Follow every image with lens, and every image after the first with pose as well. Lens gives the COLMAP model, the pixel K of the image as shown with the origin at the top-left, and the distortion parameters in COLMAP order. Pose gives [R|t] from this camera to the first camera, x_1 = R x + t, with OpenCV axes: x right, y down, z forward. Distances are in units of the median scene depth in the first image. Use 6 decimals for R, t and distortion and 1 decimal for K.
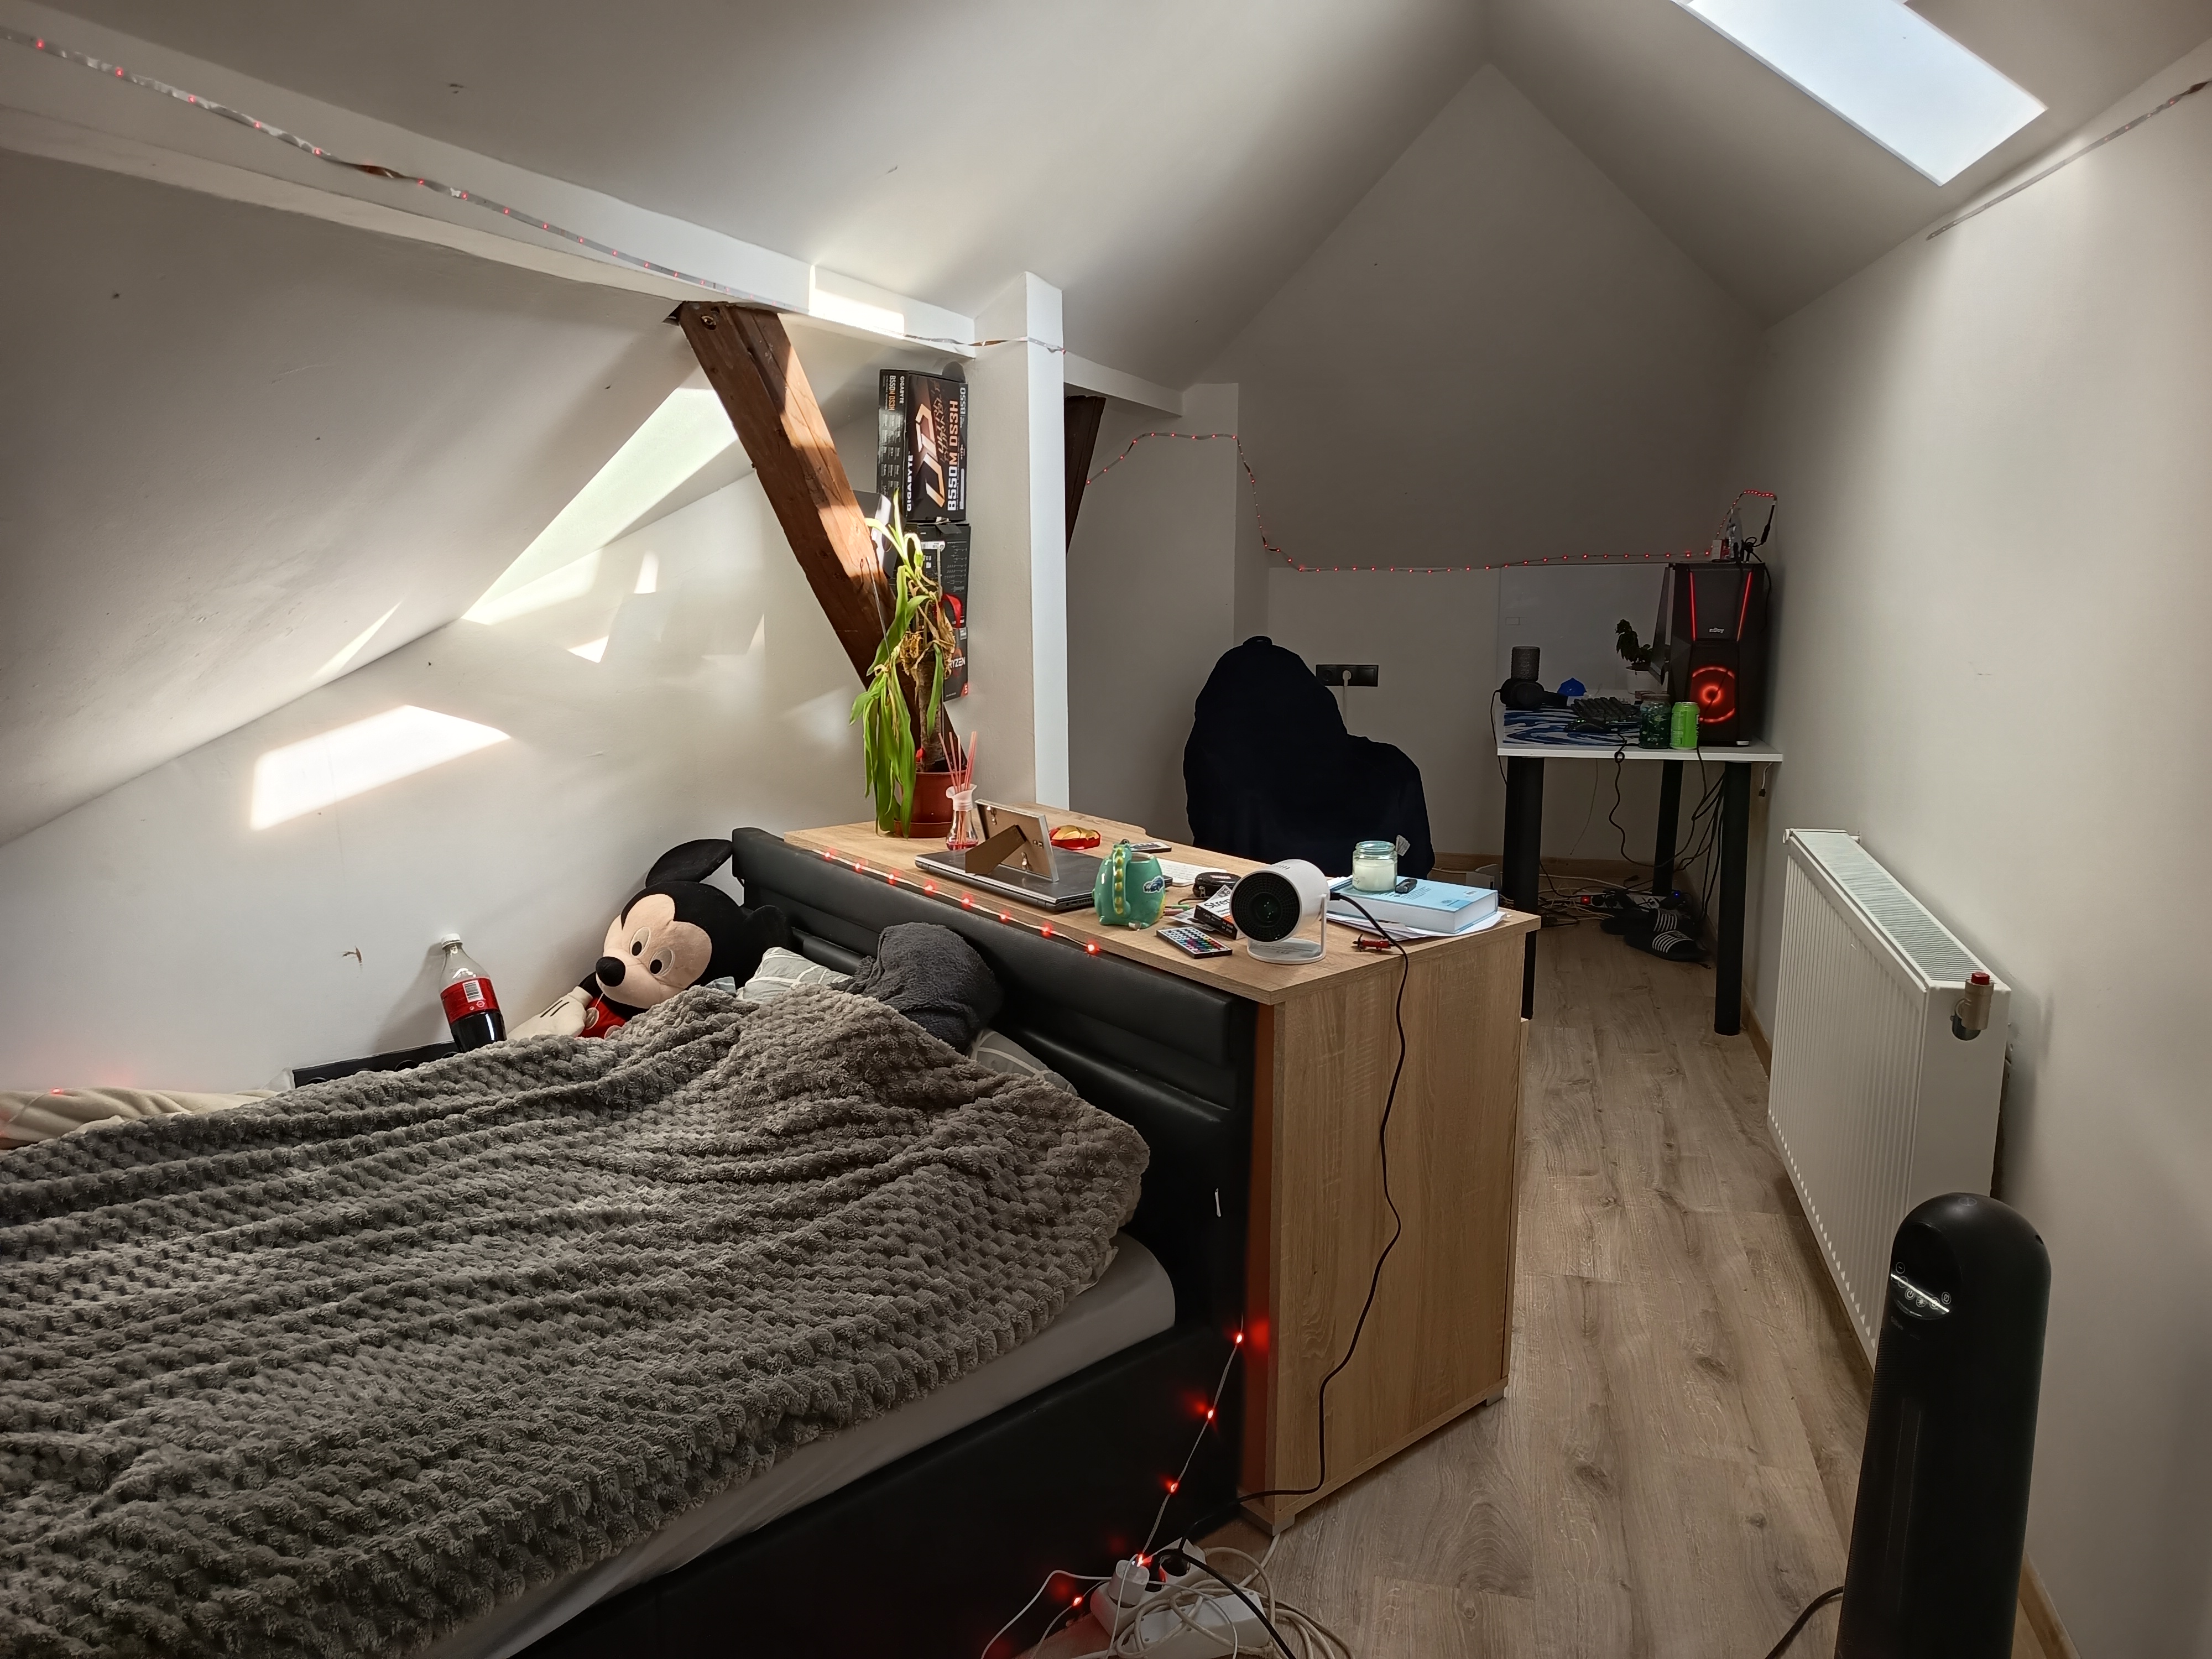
lens RADIAL K [[1534.9, 0, 1106.0], [0, 1534.9, 829.5], [0, 0, 1]] dist [0.036431, -0.063121]
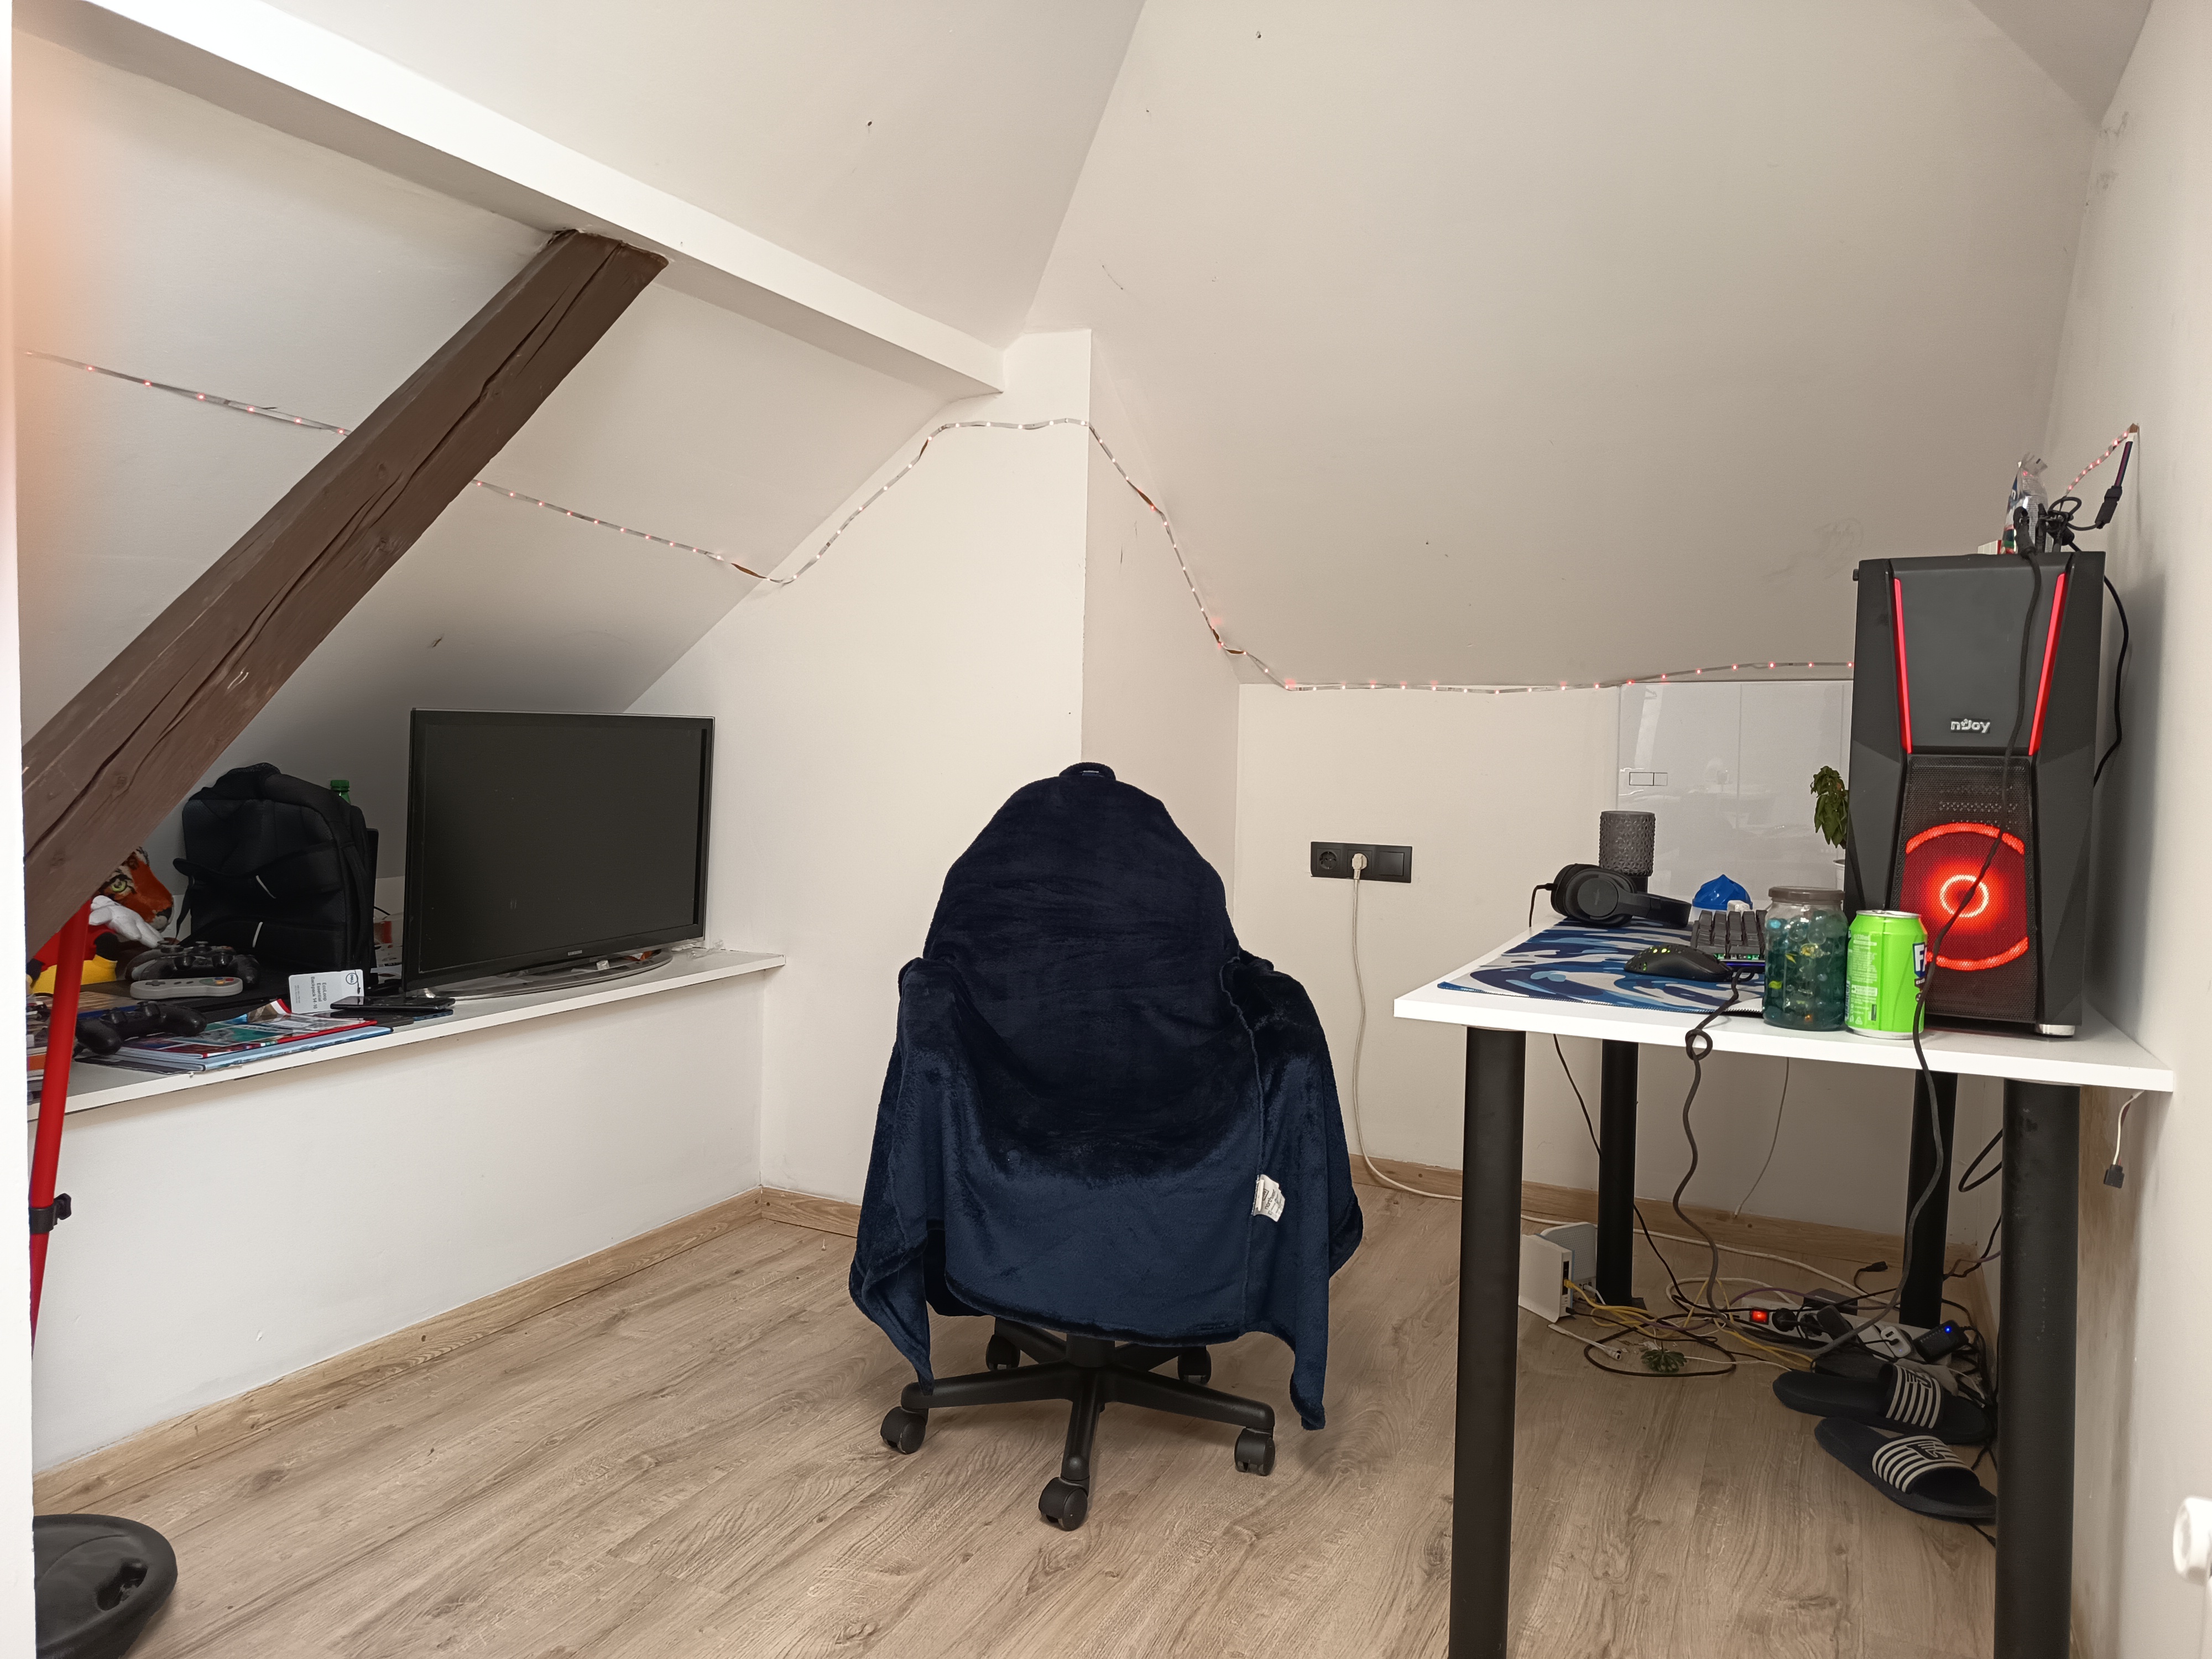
lens RADIAL K [[1527.4, 0, 1104.6], [0, 1527.4, 799.1], [0, 0, 1]] dist [0.009793, -0.001477]
pose [[0.978033, 0.039621, -0.204651, 0.247130], [-0.072418, 0.985201, -0.155350, -0.034634], [0.195467, 0.166758, 0.966429, 0.554696]]
